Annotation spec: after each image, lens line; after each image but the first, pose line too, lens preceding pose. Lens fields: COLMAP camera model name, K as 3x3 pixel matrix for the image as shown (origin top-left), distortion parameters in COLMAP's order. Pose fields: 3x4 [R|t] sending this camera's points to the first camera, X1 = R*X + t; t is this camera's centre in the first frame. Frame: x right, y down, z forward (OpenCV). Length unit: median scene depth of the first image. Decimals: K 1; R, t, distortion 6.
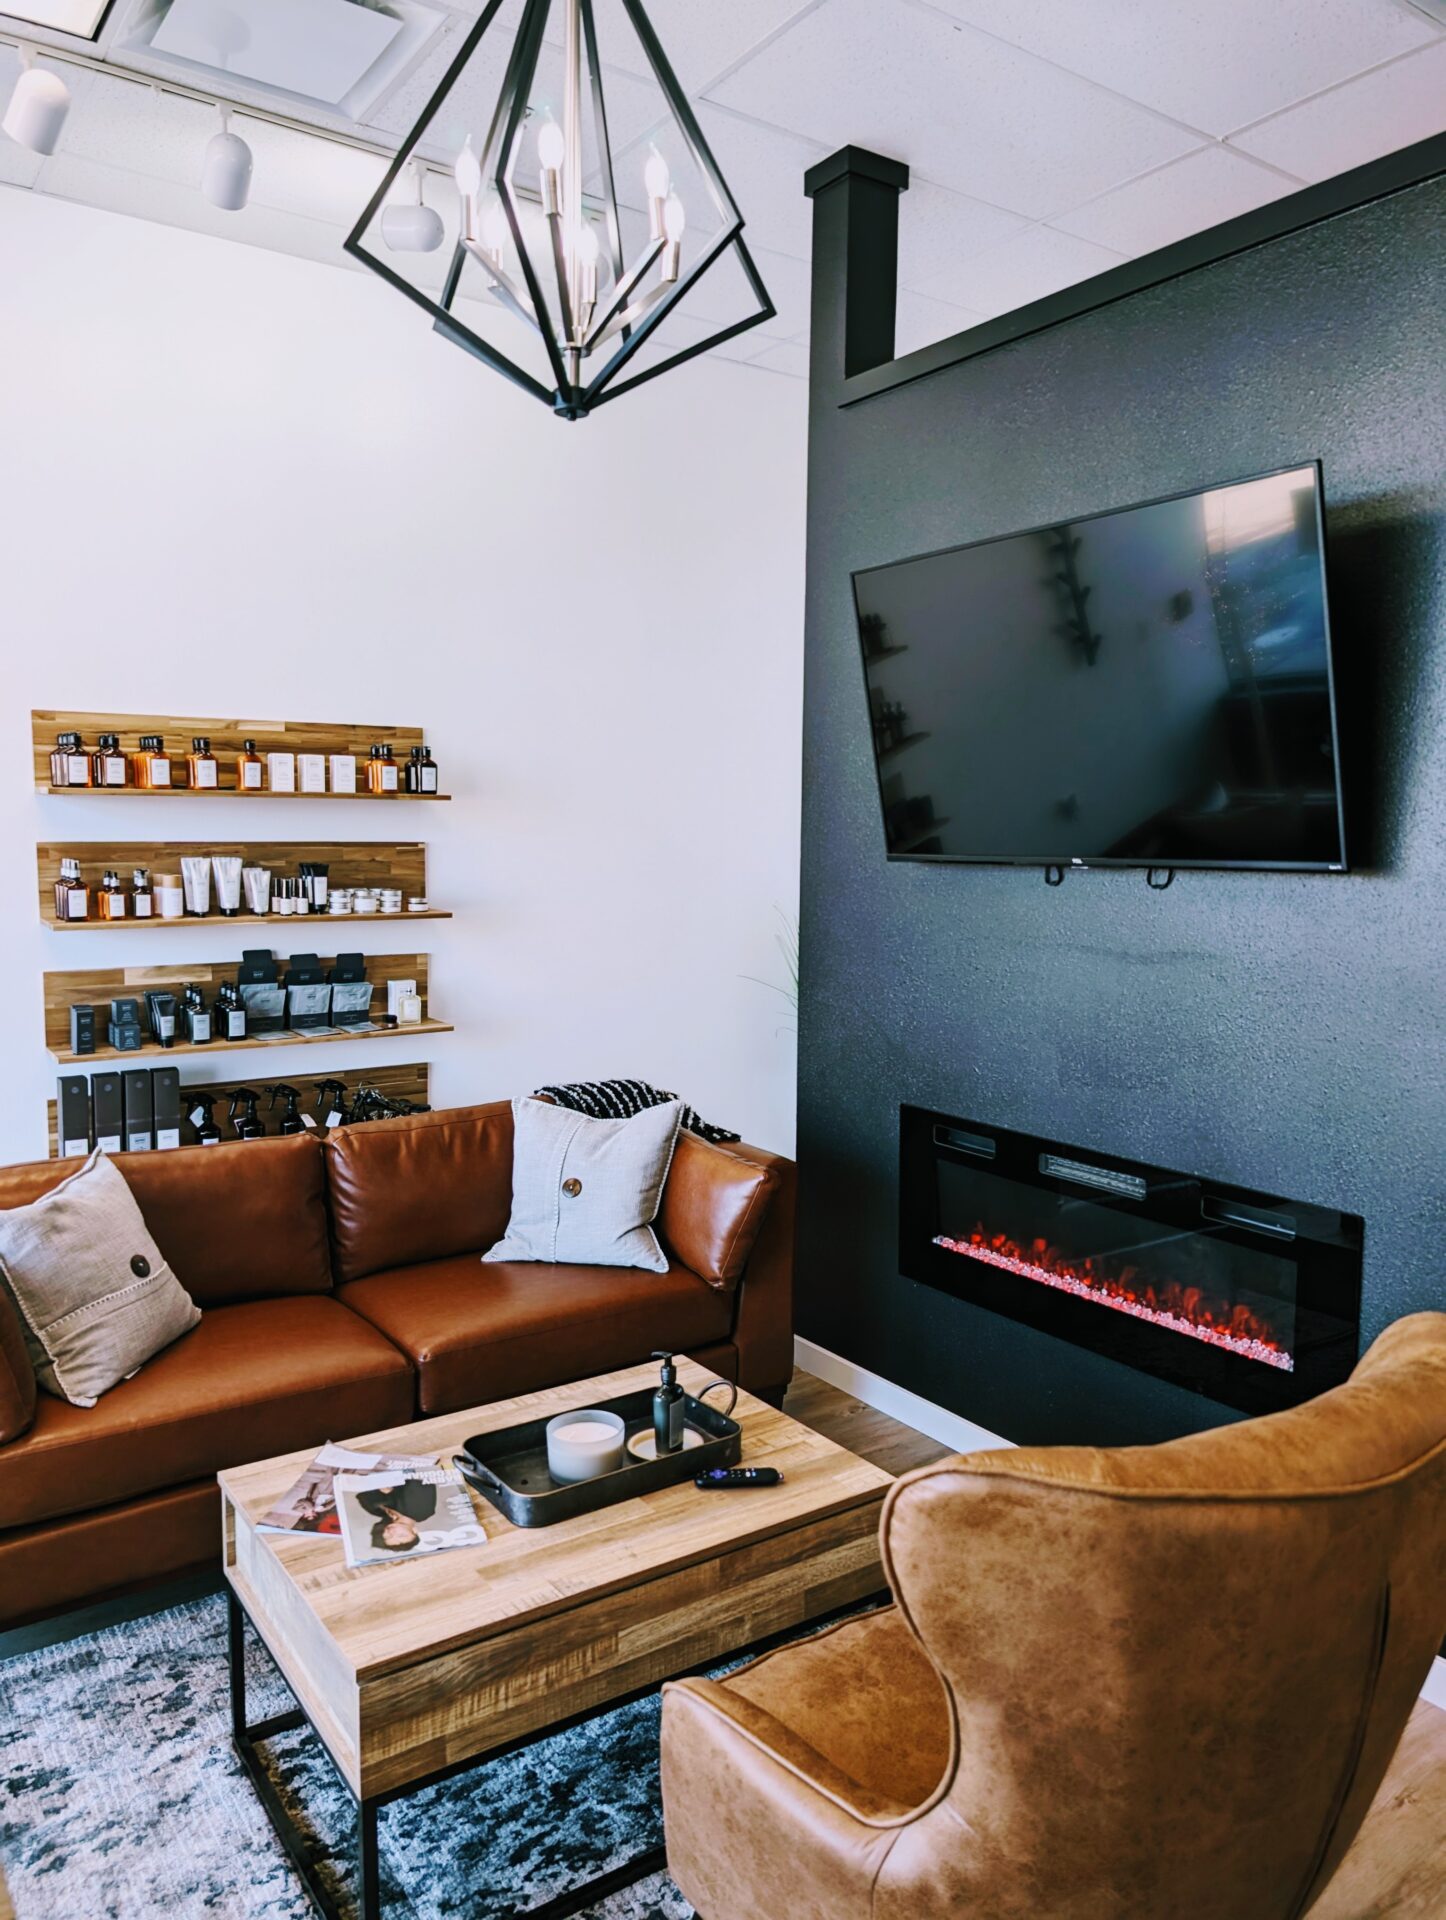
lens RADIAL K [[1361.7, 0, 723.0], [0, 1361.7, 960.0], [0, 0, 1]] dist [0.001277, 0.000451]
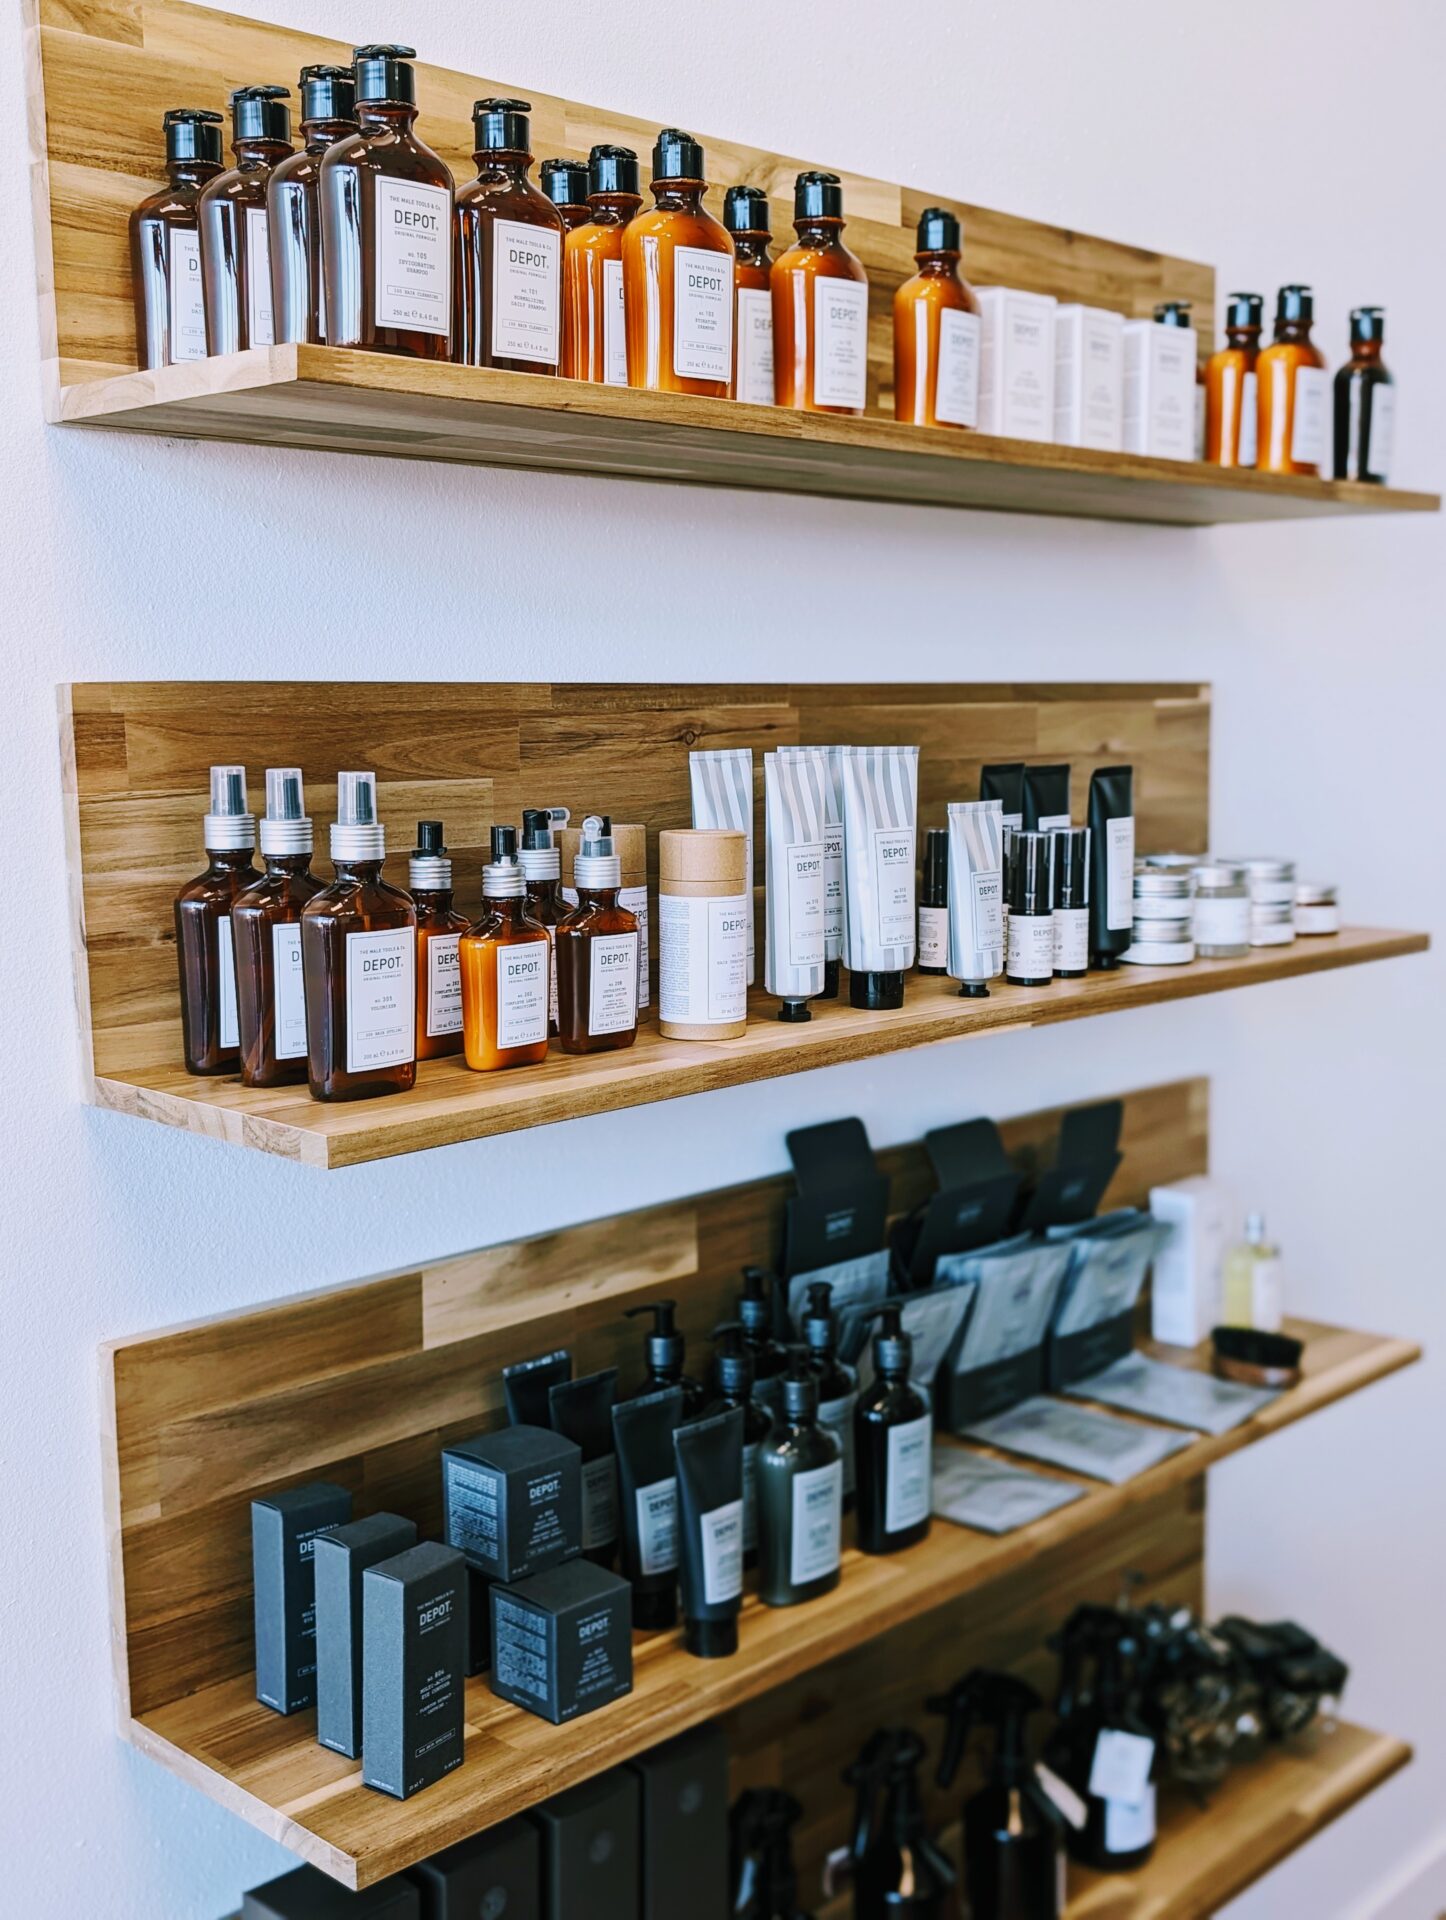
lens RADIAL K [[2101.5, 0, 723.0], [0, 2101.5, 960.0], [0, 0, 1]] dist [0.011827, -0.011886]
pose [[0.981788, -0.045149, 0.184536, -0.450434], [0.041577, 0.998866, 0.023178, -0.048811], [-0.185373, -0.015084, 0.982552, 0.663969]]
